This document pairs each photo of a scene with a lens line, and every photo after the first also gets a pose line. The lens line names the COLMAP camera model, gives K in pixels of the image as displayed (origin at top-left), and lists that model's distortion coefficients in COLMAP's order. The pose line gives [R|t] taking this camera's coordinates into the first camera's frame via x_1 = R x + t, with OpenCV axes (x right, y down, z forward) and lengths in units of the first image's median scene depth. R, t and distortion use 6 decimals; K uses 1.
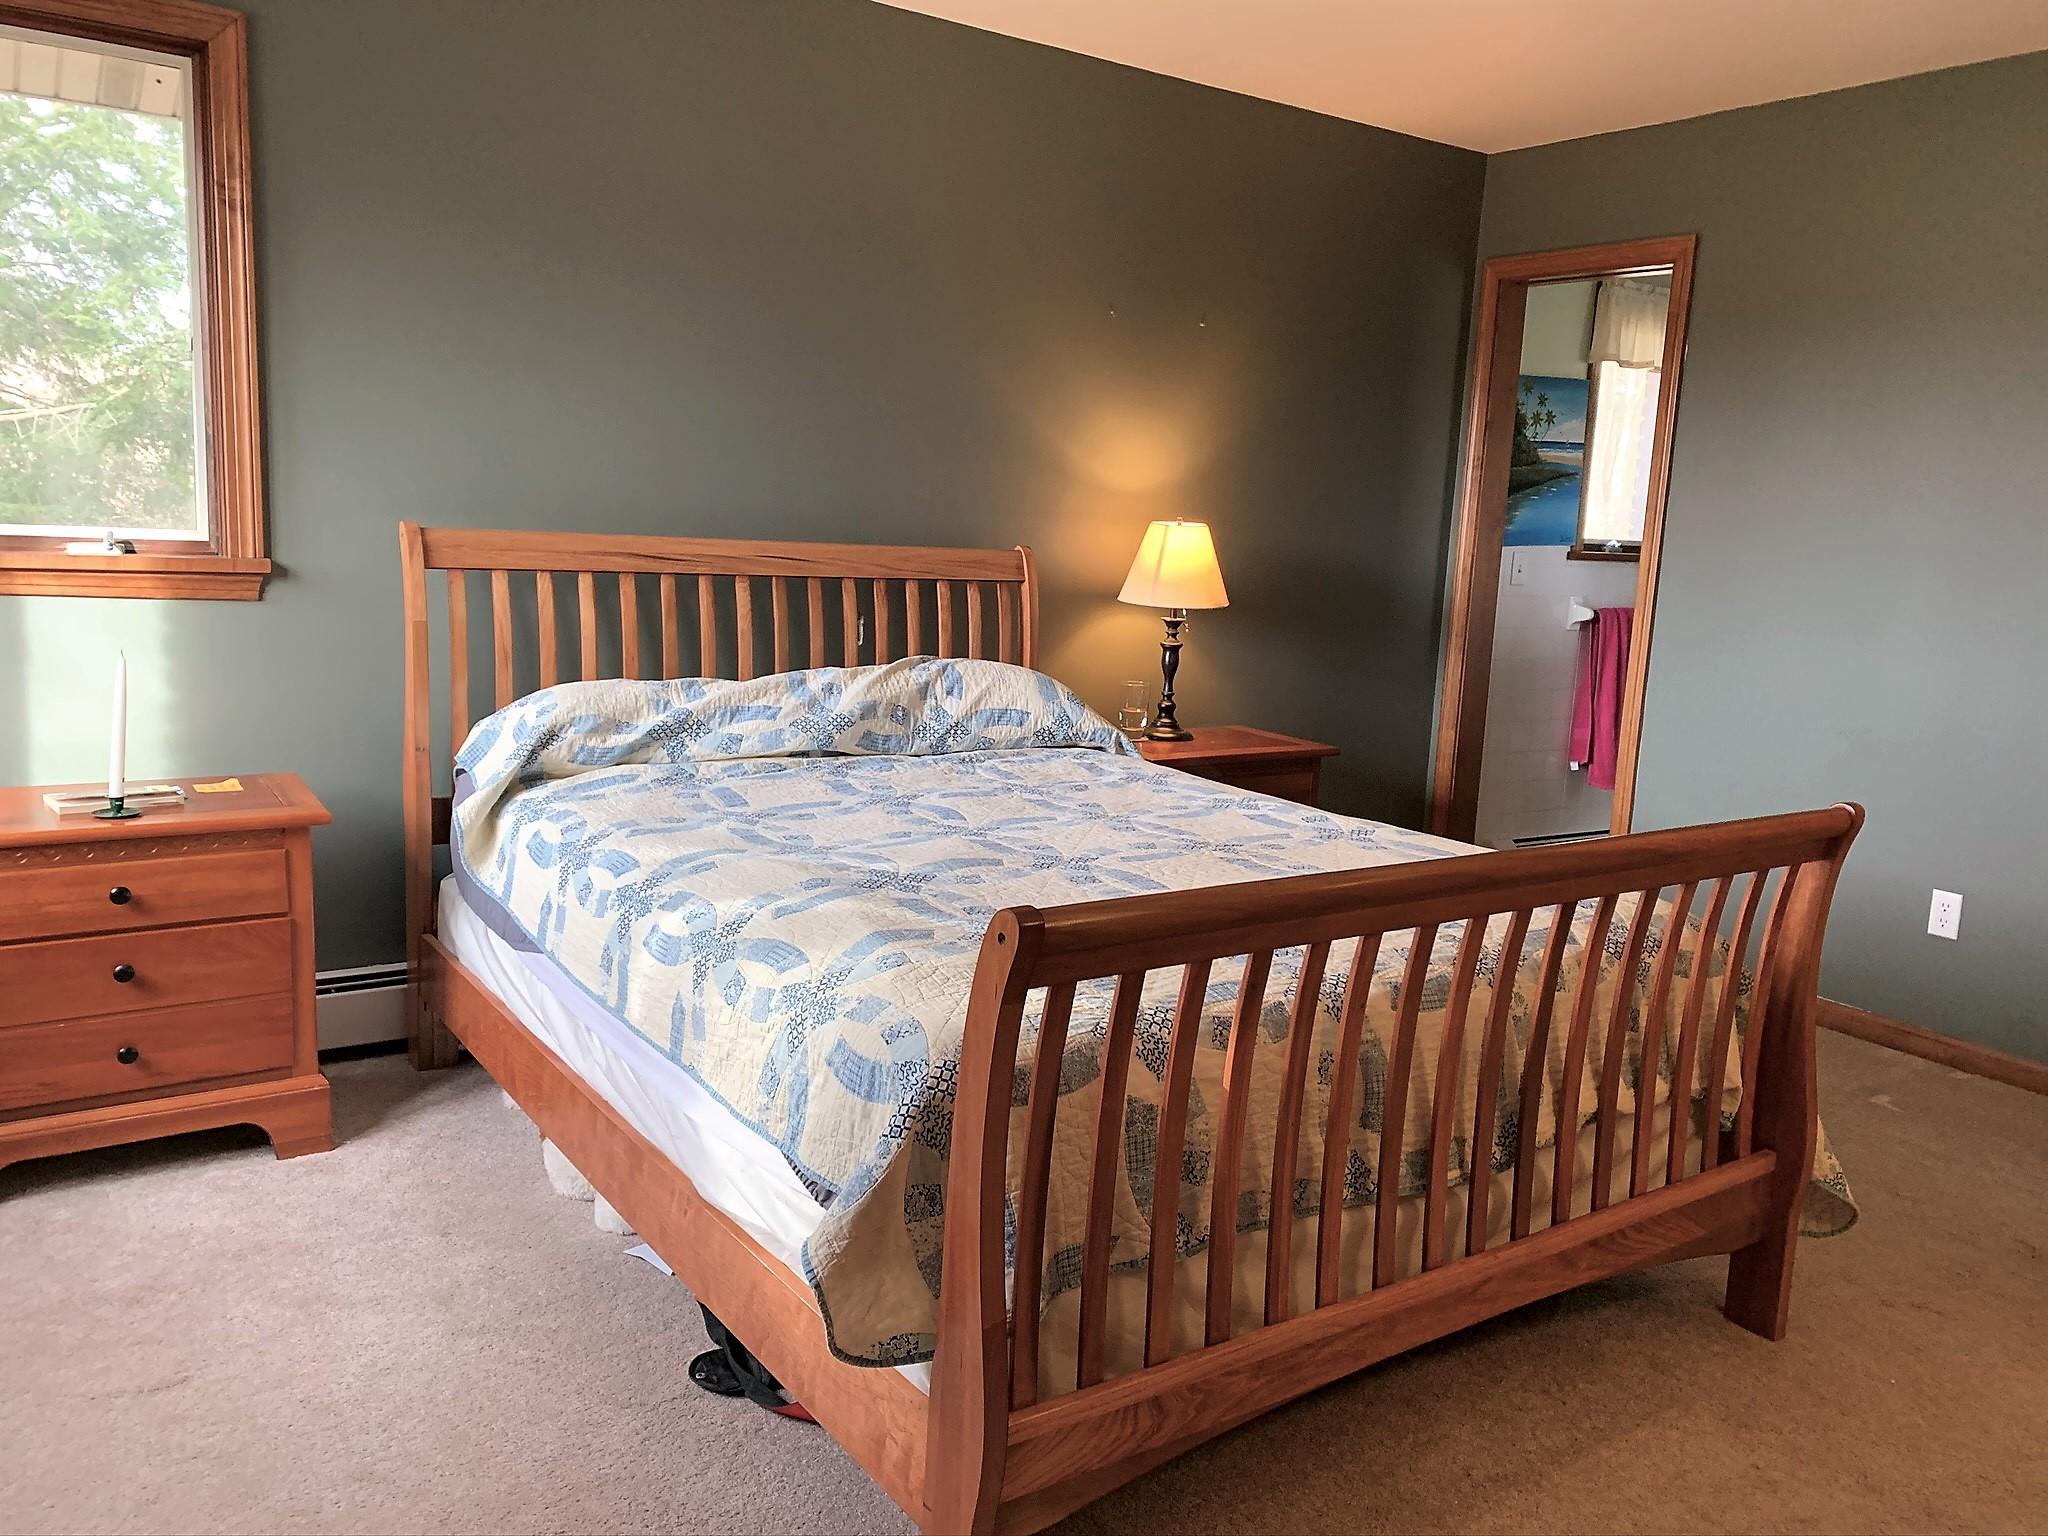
lens RADIAL K [[1558.7, 0, 1014.2], [0, 1558.7, 770.4], [0, 0, 1]] dist [0.066887, -0.083848]
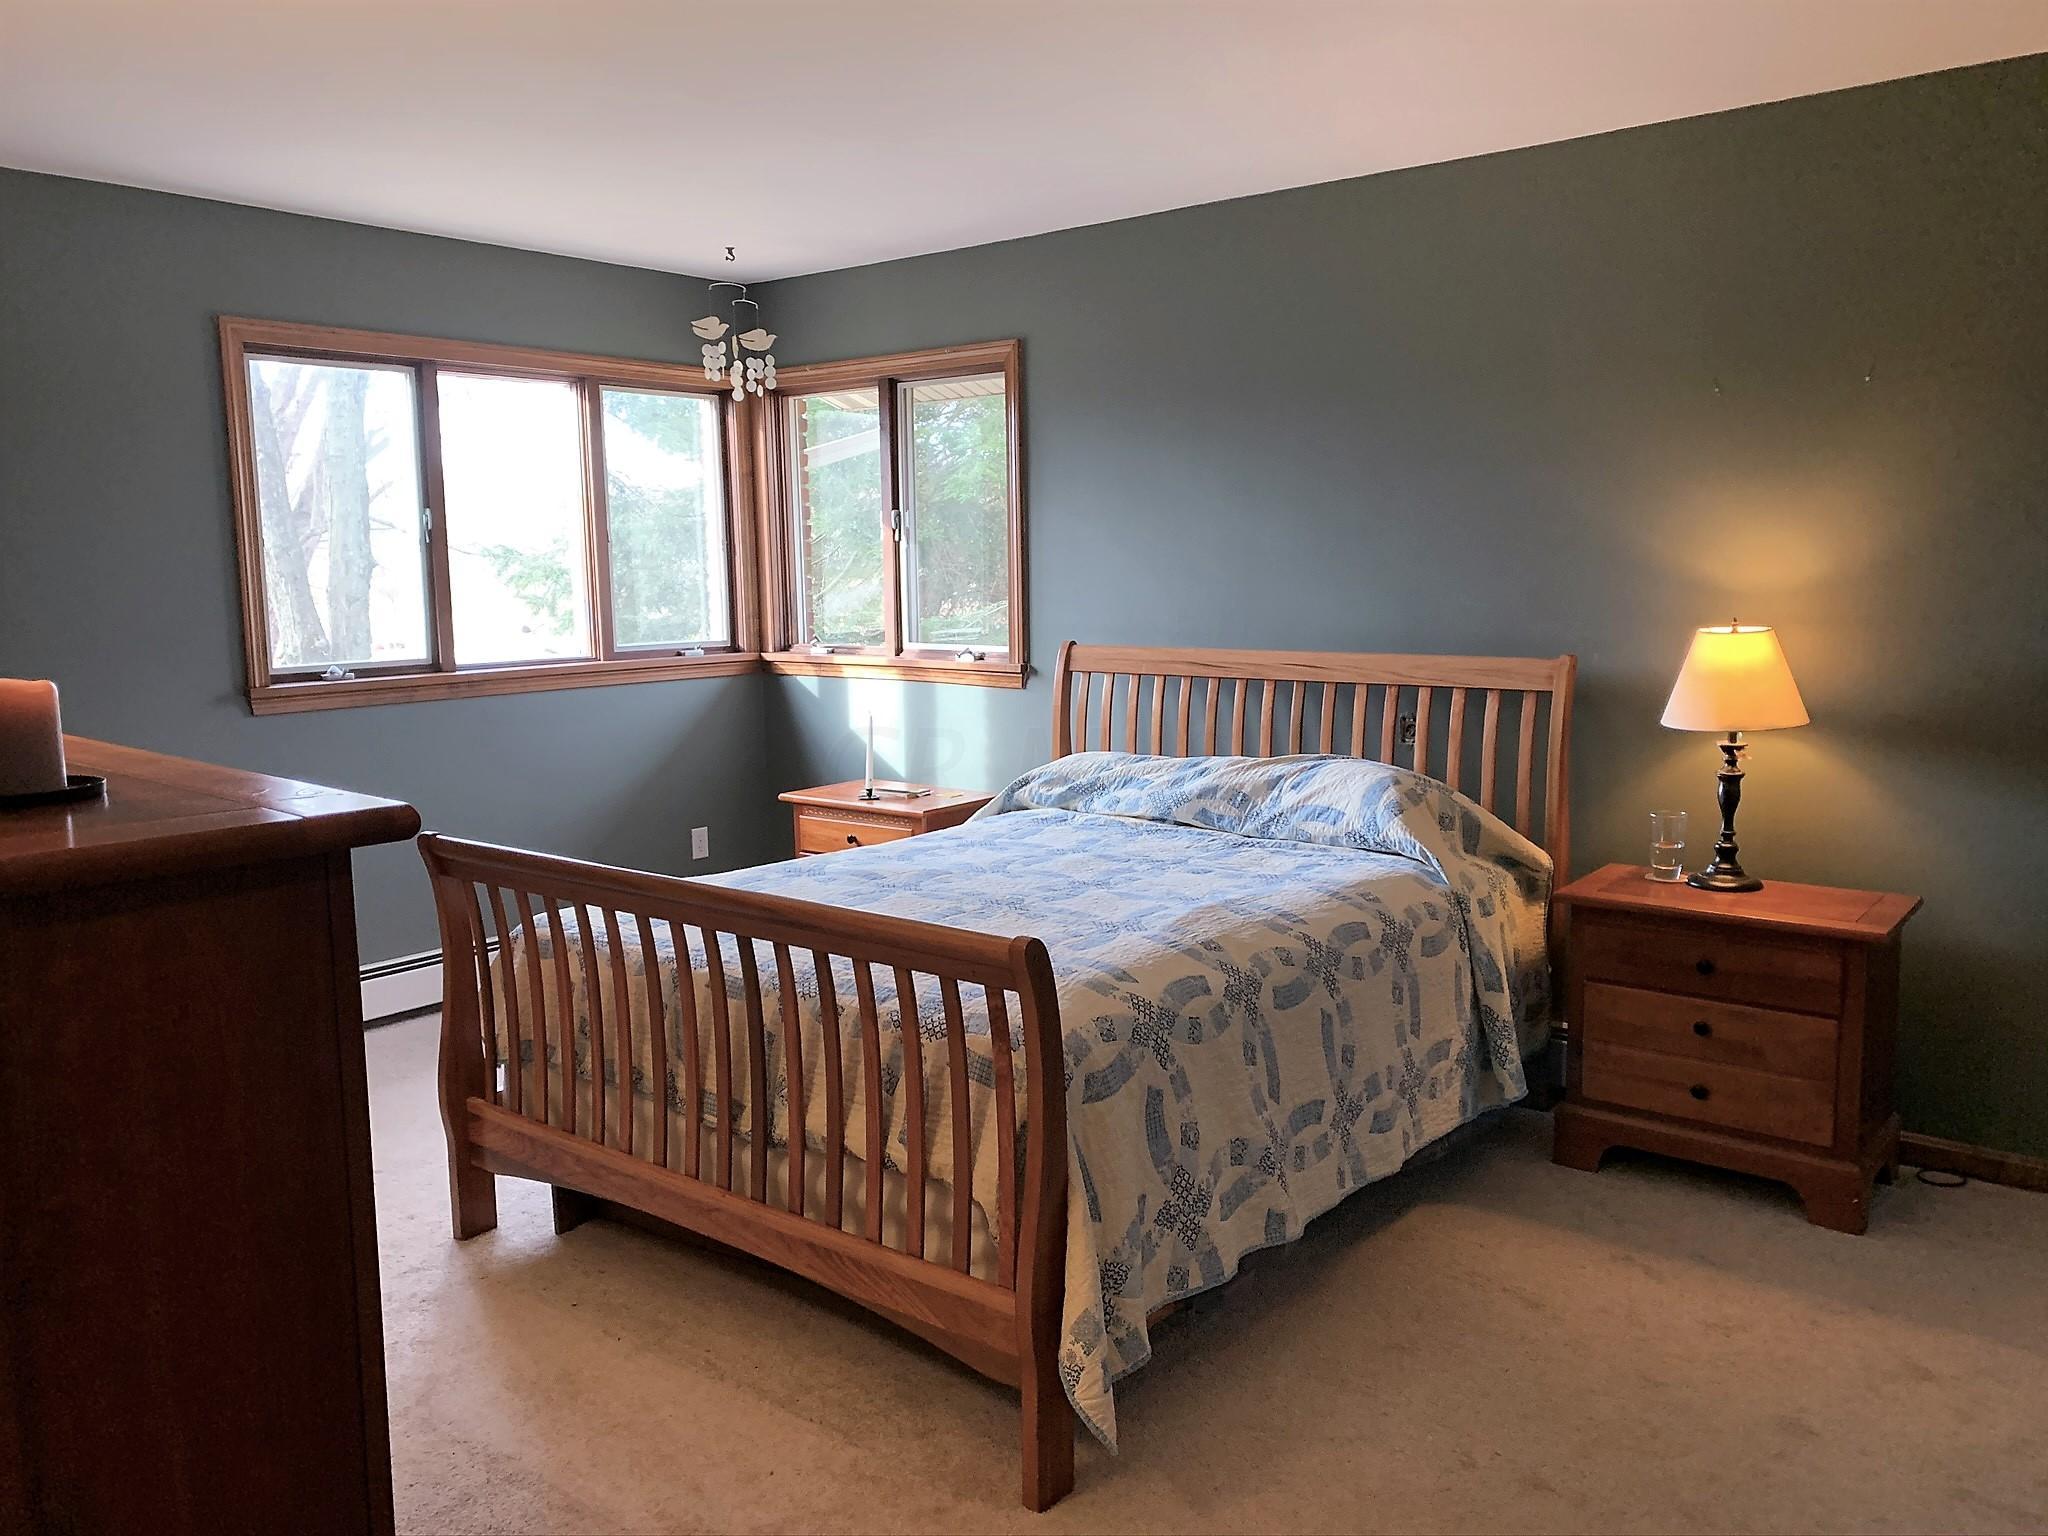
lens RADIAL K [[1558.7, 0, 1013.7], [0, 1558.7, 757.3], [0, 0, 1]] dist [0.066887, -0.083848]
pose [[0.286425, 0.069139, -0.955605, 0.981691], [-0.135001, 0.990355, 0.031189, -0.079792], [0.948544, 0.120074, 0.292996, 0.486874]]
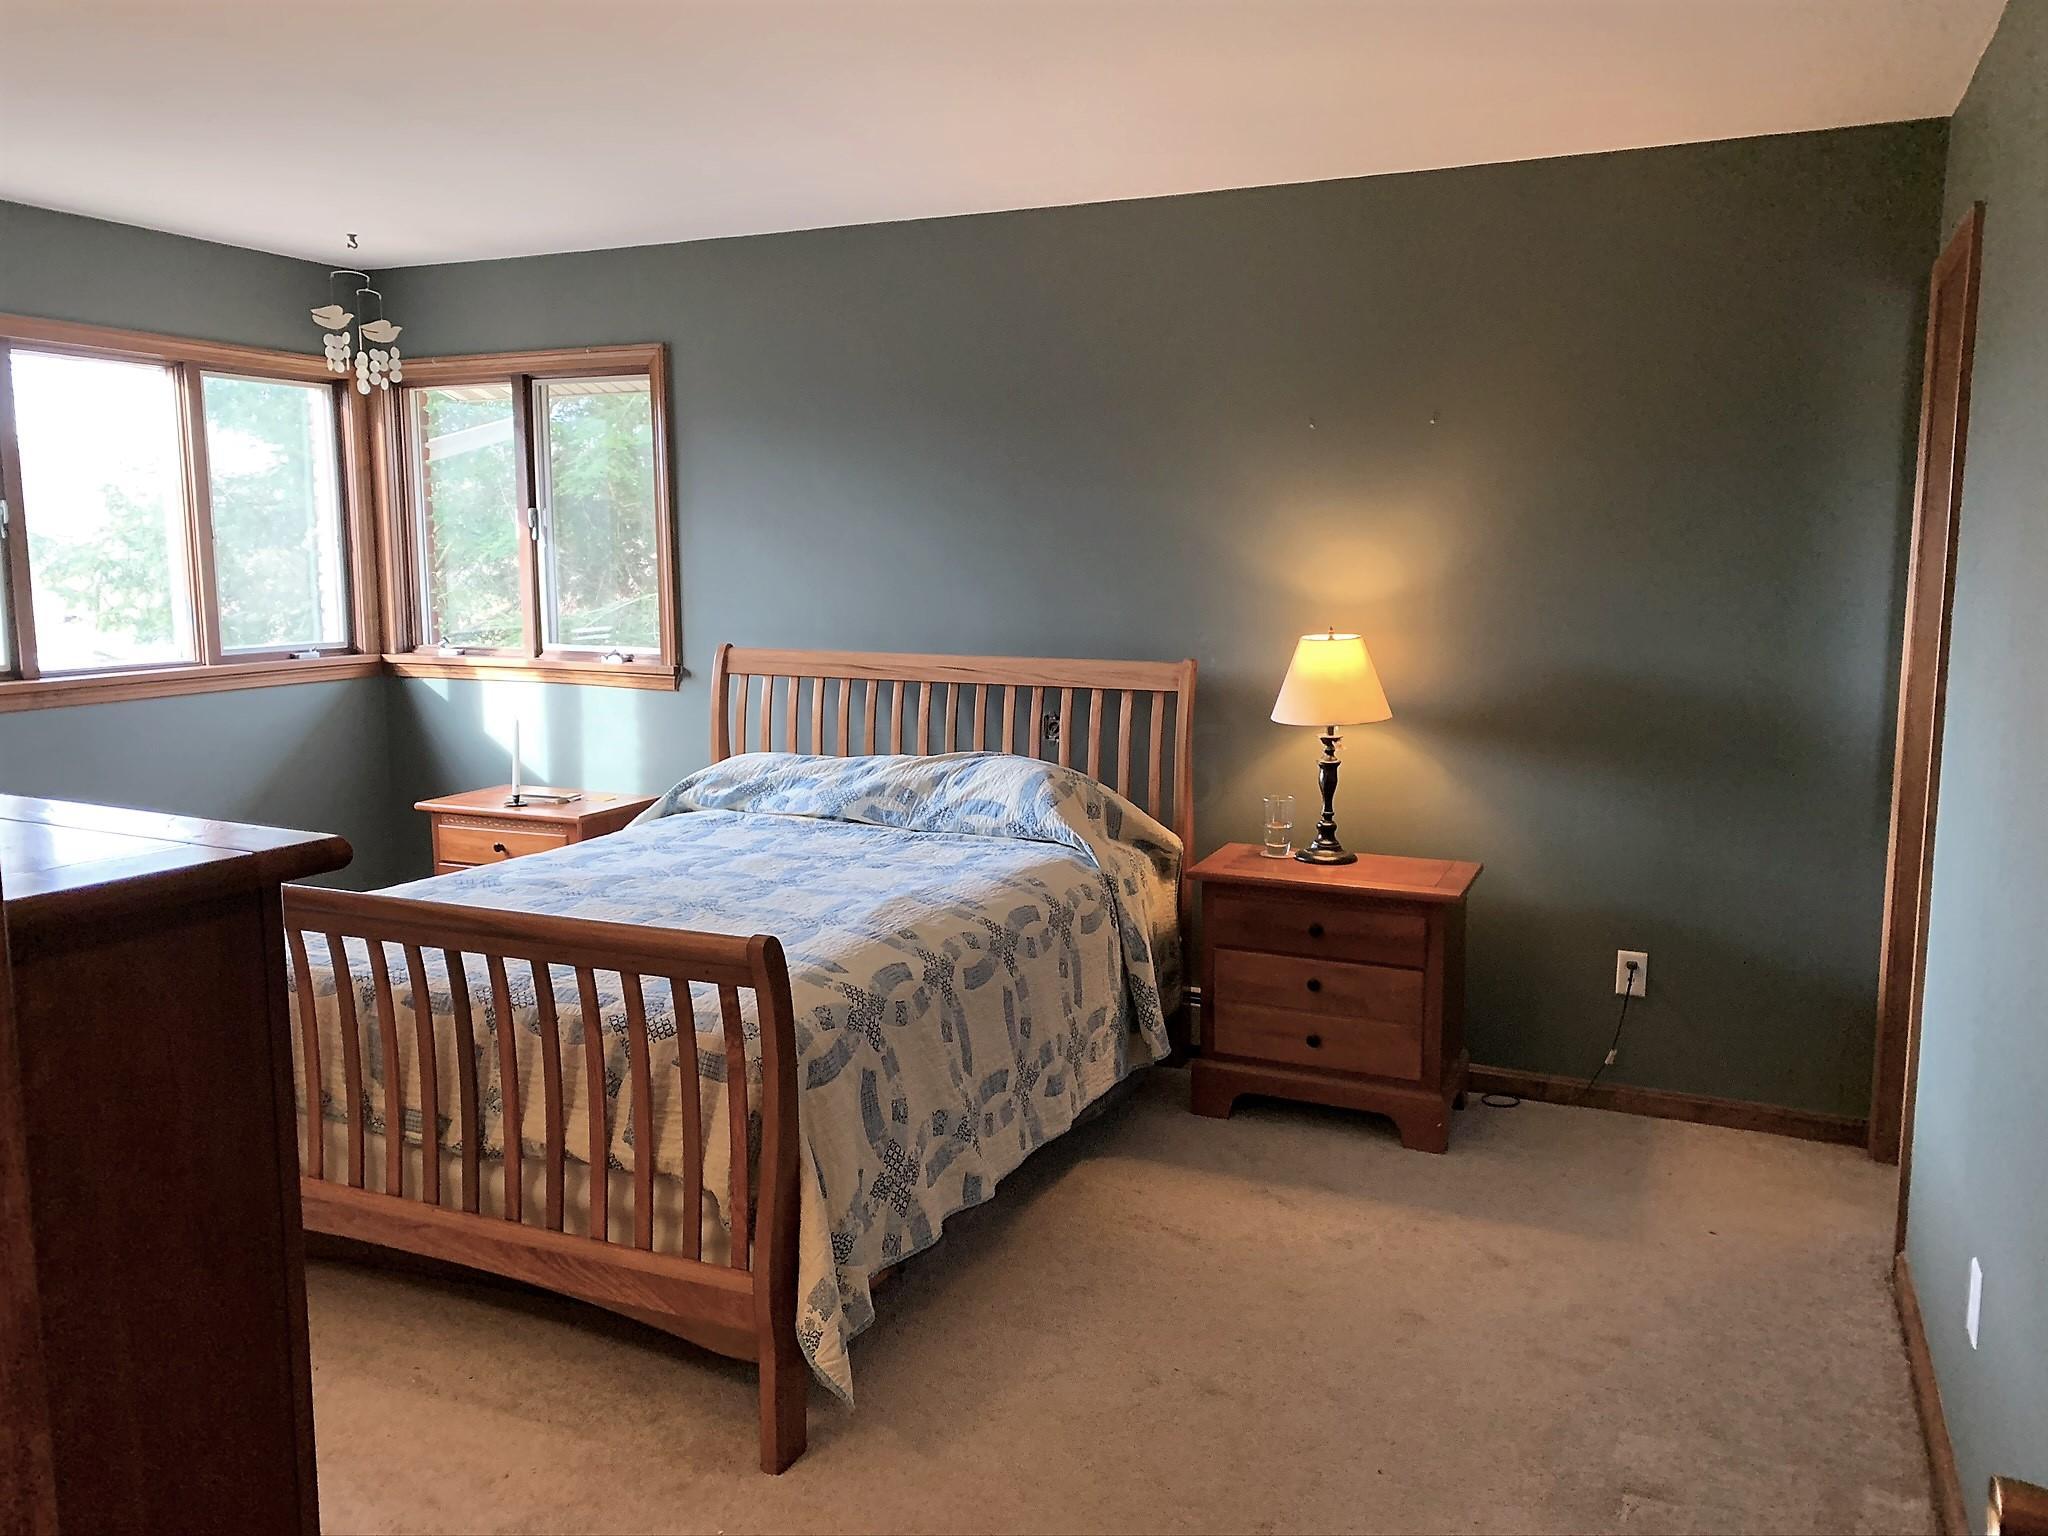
lens RADIAL K [[1558.7, 0, 1006.3], [0, 1558.7, 753.3], [0, 0, 1]] dist [0.066887, -0.083848]
pose [[0.518648, 0.063550, -0.852623, 1.008804], [-0.118458, 0.992957, 0.001952, -0.080299], [0.846742, 0.099987, 0.522523, 0.411927]]
